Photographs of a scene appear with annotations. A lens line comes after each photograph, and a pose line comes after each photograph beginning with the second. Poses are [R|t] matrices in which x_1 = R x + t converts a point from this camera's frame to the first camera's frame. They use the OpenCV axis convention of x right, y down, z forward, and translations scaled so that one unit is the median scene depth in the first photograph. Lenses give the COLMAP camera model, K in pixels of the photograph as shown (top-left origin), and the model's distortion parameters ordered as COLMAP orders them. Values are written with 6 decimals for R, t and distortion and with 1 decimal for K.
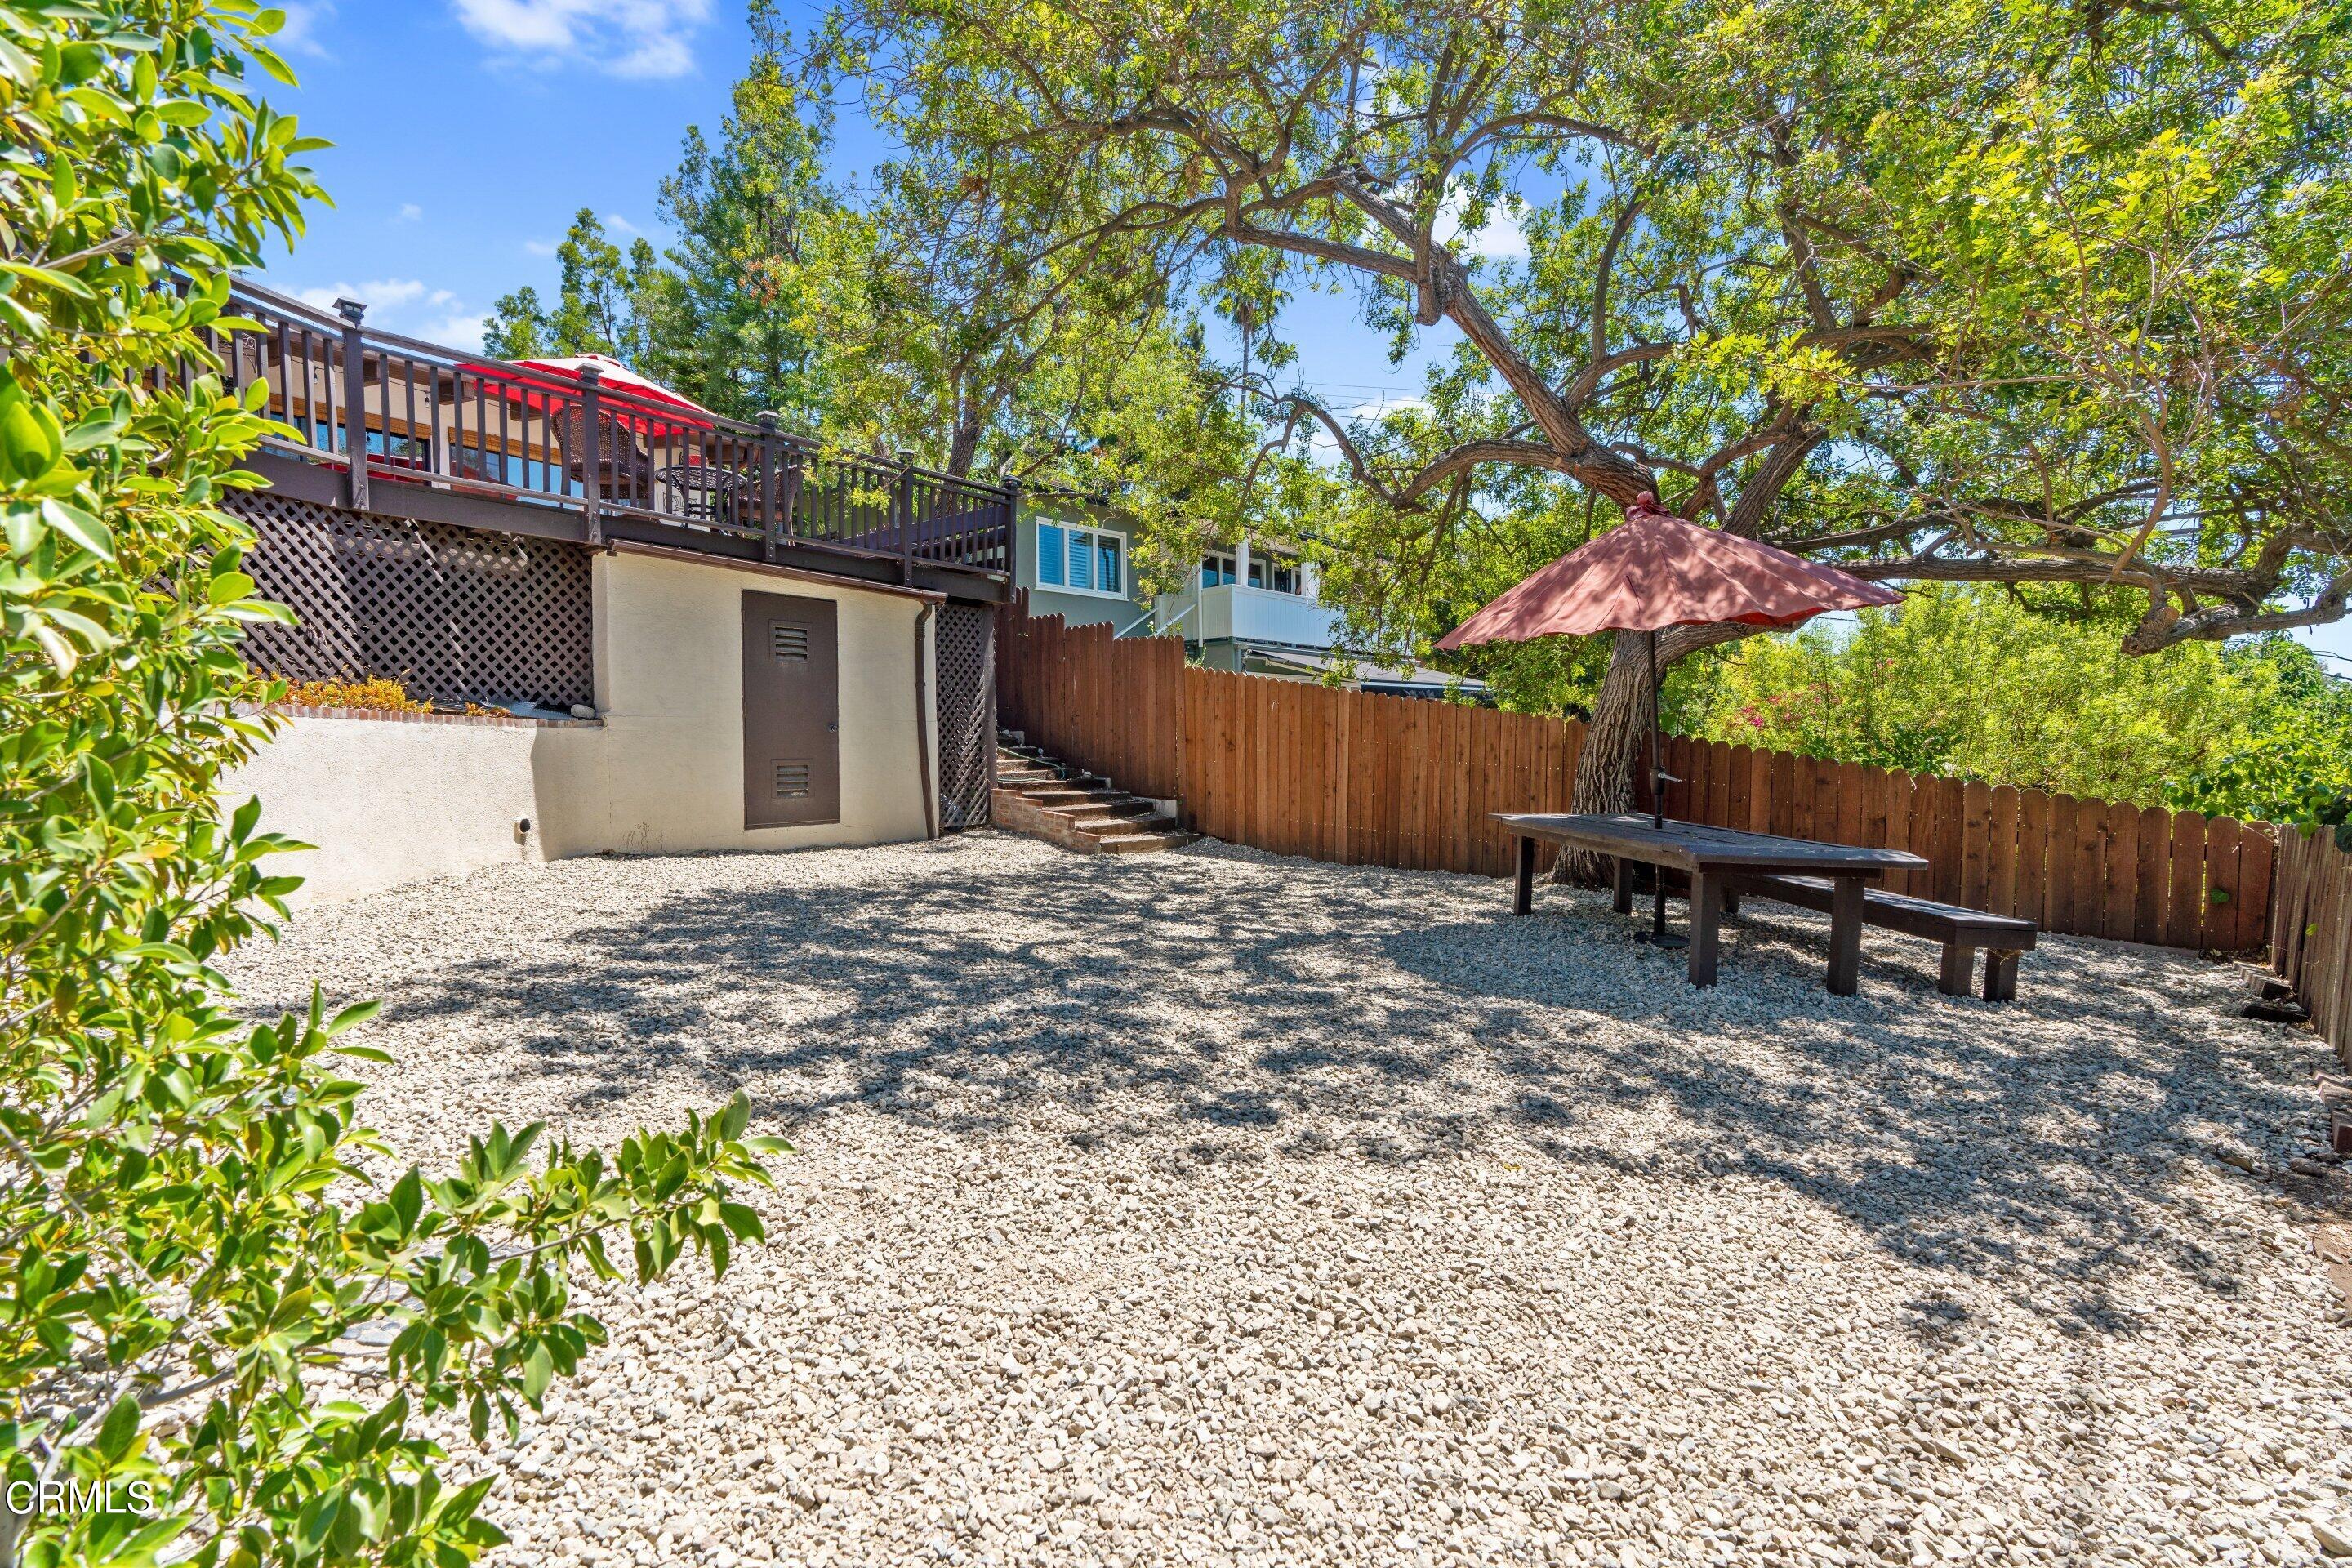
lens RADIAL K [[1062.6, 0, 1161.5], [0, 1062.6, 791.6], [0, 0, 1]] dist [-0.016670, 0.013540]
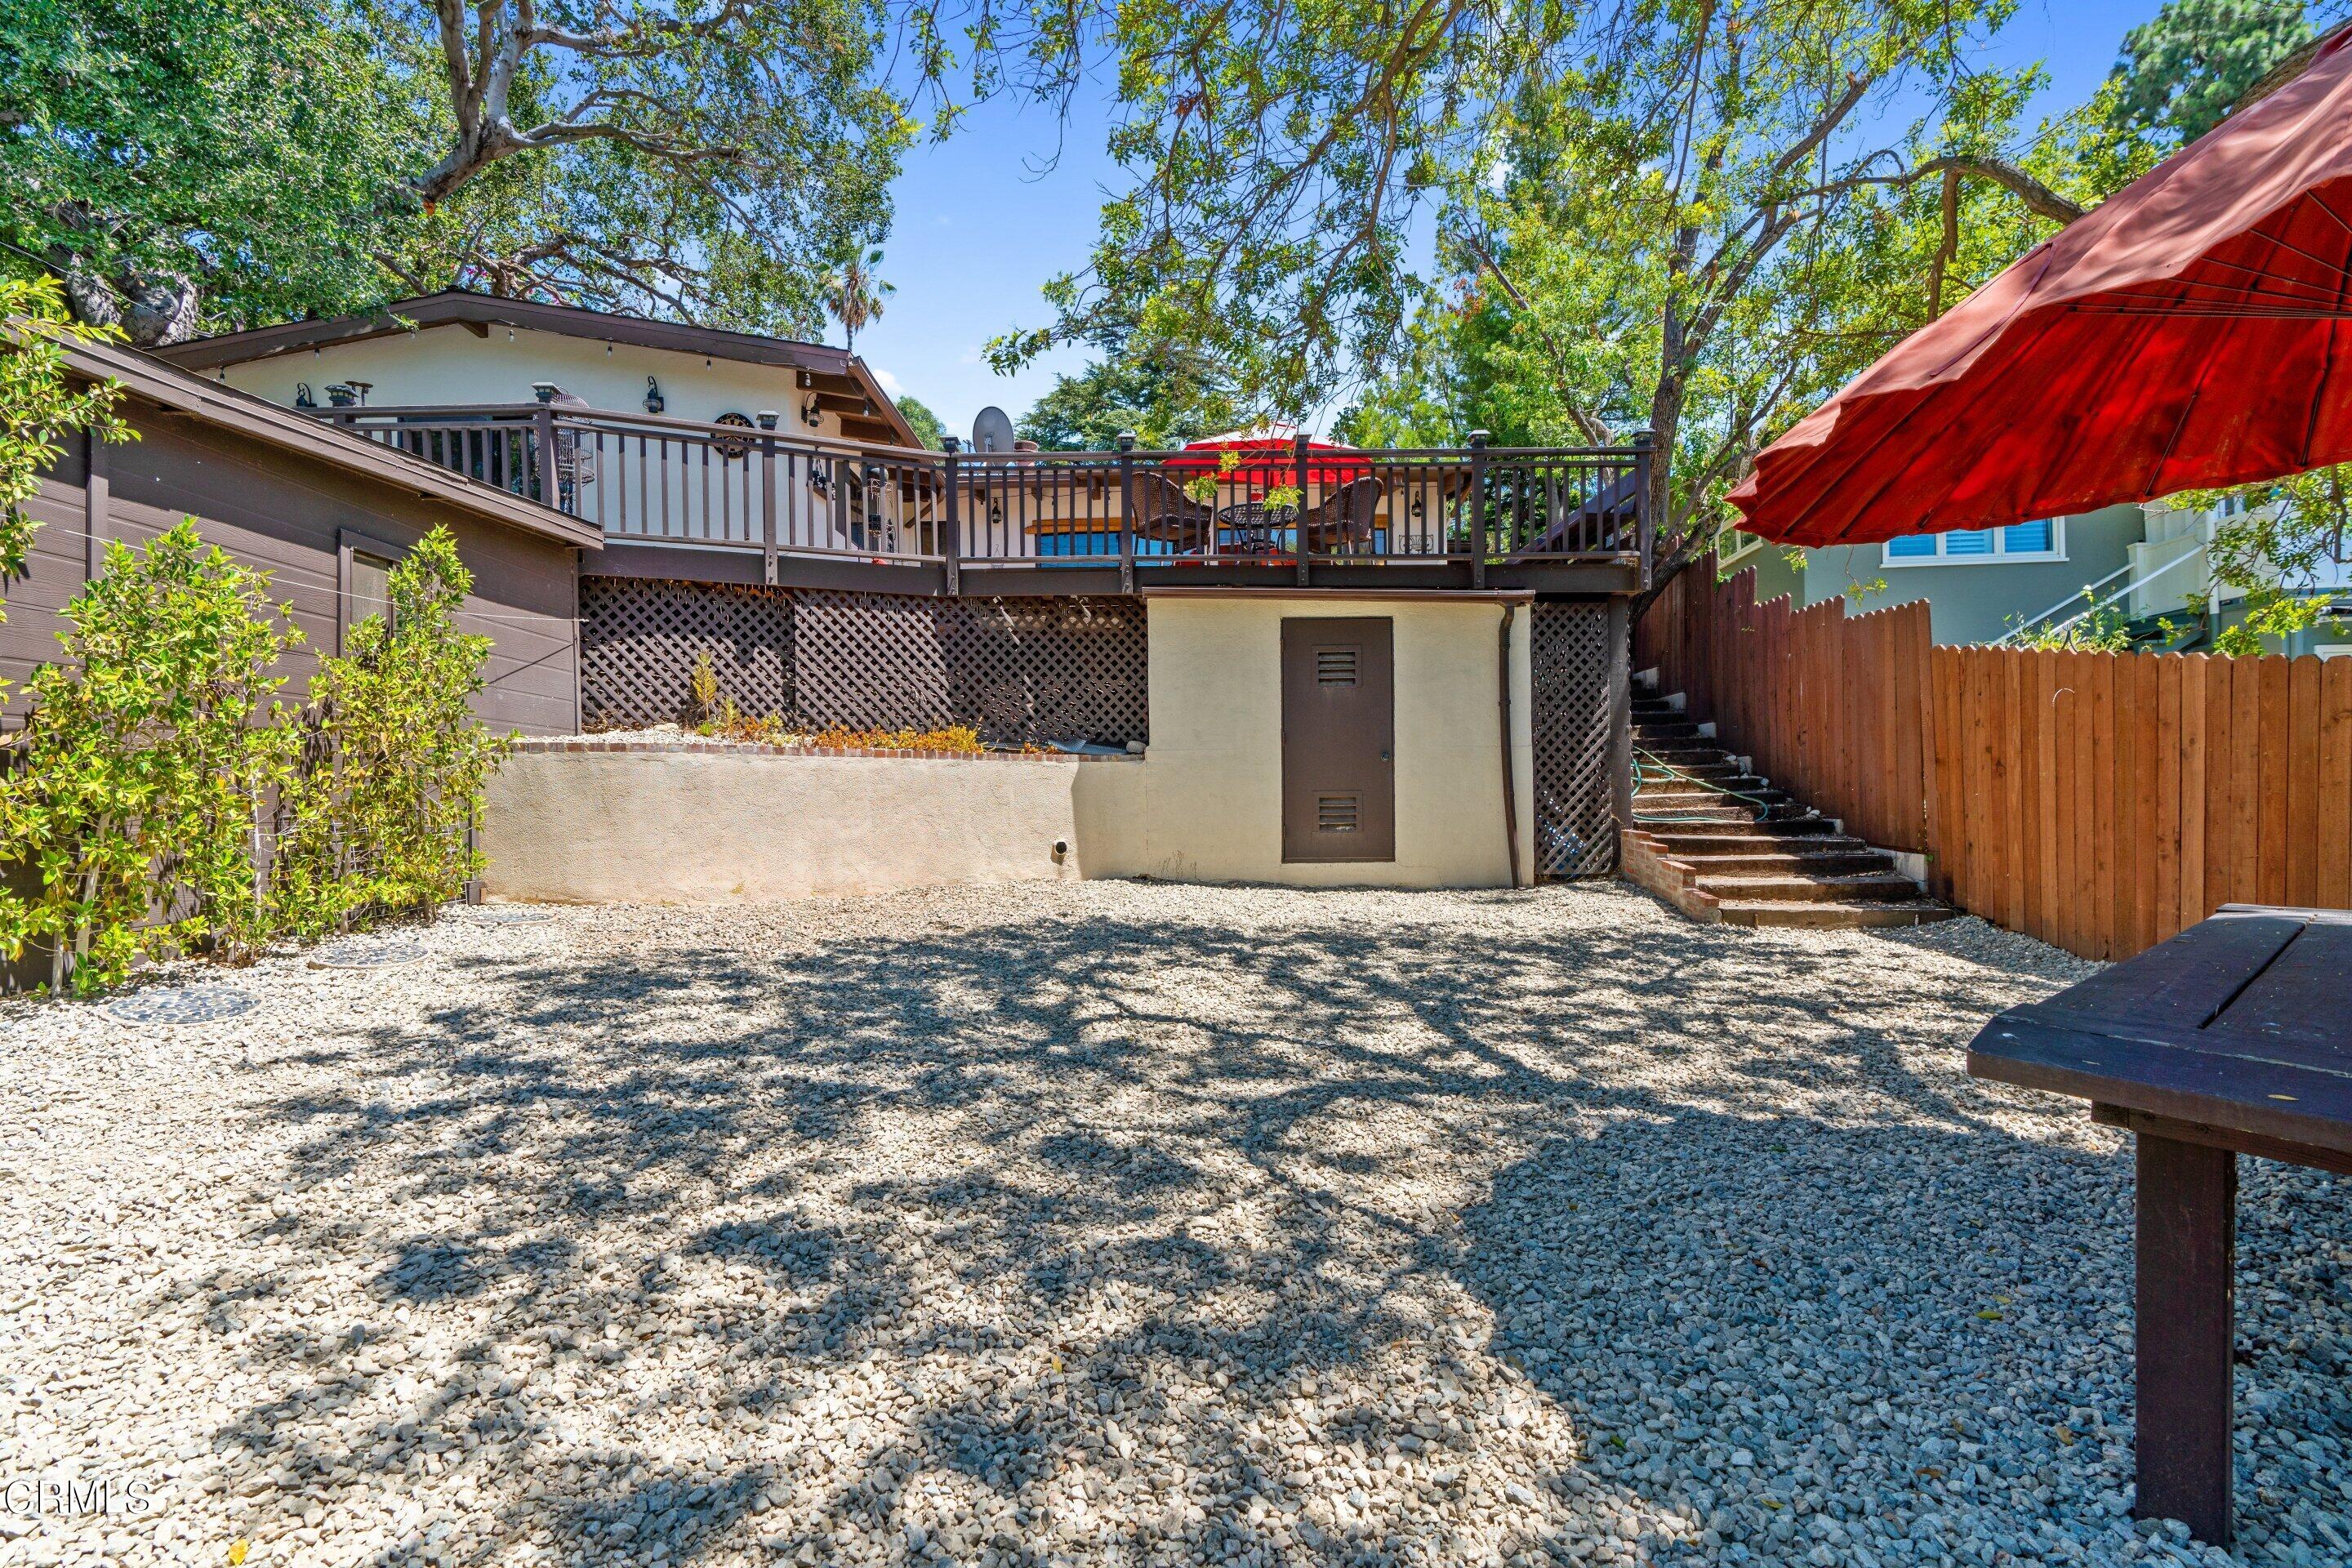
lens RADIAL K [[1062.6, 0, 1161.5], [0, 1062.6, 791.6], [0, 0, 1]] dist [-0.016670, 0.013540]
pose [[0.612764, -0.004287, -0.790255, 0.314269], [-0.027205, 0.999278, -0.026516, -0.000885], [0.789798, 0.037747, 0.612205, 0.316649]]
